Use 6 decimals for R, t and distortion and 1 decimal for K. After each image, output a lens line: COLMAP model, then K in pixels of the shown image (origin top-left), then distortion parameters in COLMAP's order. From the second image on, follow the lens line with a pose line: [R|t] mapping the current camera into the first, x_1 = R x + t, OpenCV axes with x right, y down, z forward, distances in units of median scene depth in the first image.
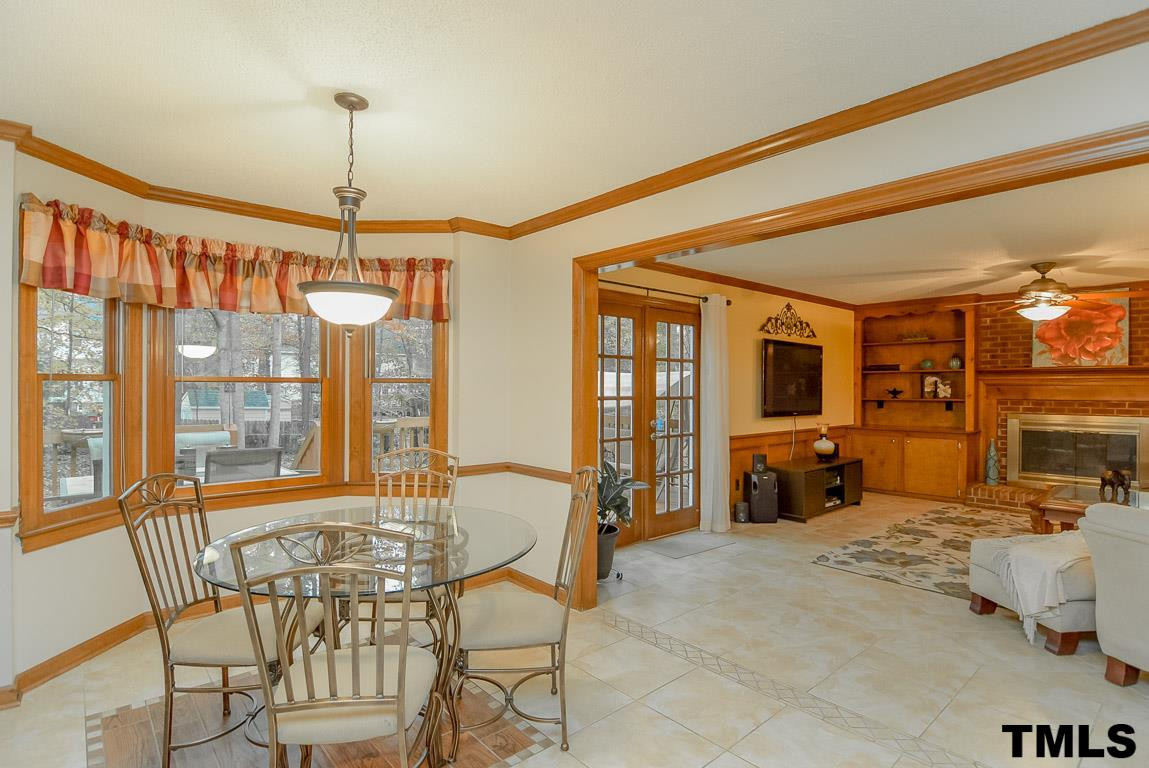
lens RADIAL K [[604.2, 0, 575.8], [0, 604.2, 382.1], [0, 0, 1]] dist [-0.004976, -0.003505]
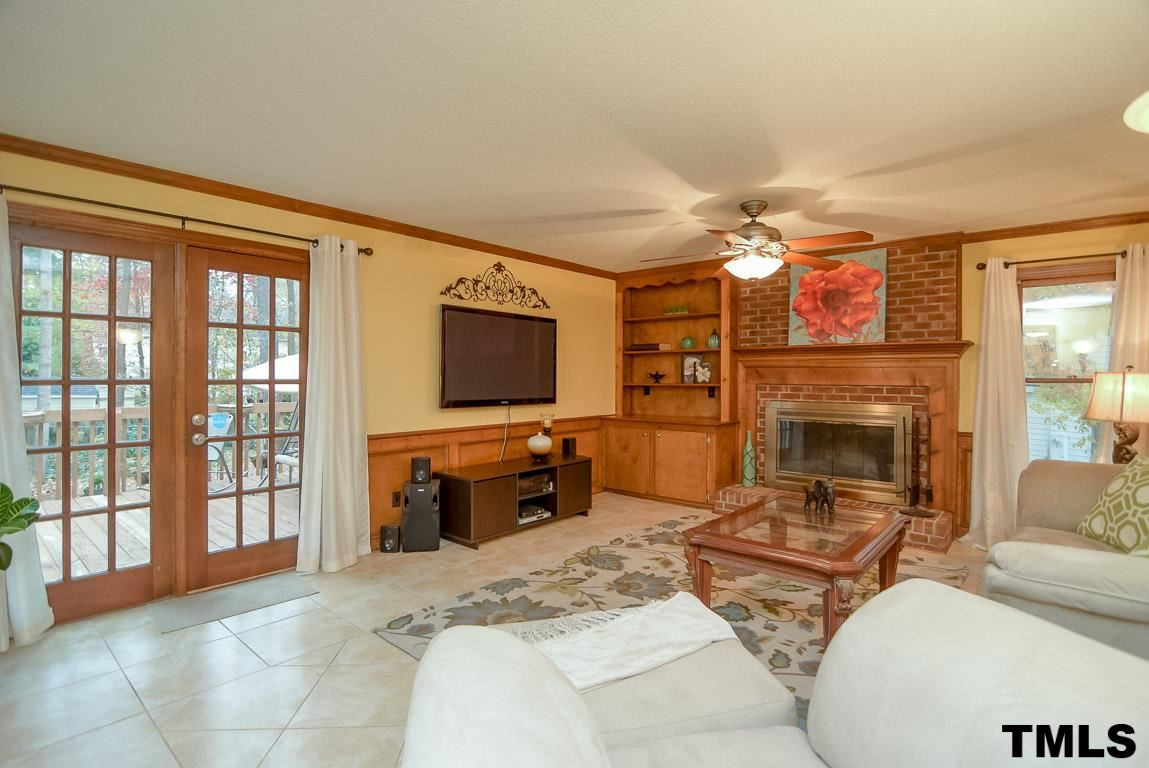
lens RADIAL K [[580.6, 0, 576.1], [0, 580.6, 374.7], [0, 0, 1]] dist [-0.002556, -0.000860]
pose [[0.991564, 0.000417, 0.129618, 0.354877], [-0.001411, 0.999970, 0.007579, 0.010001], [-0.129611, -0.007698, 0.991535, 0.234892]]
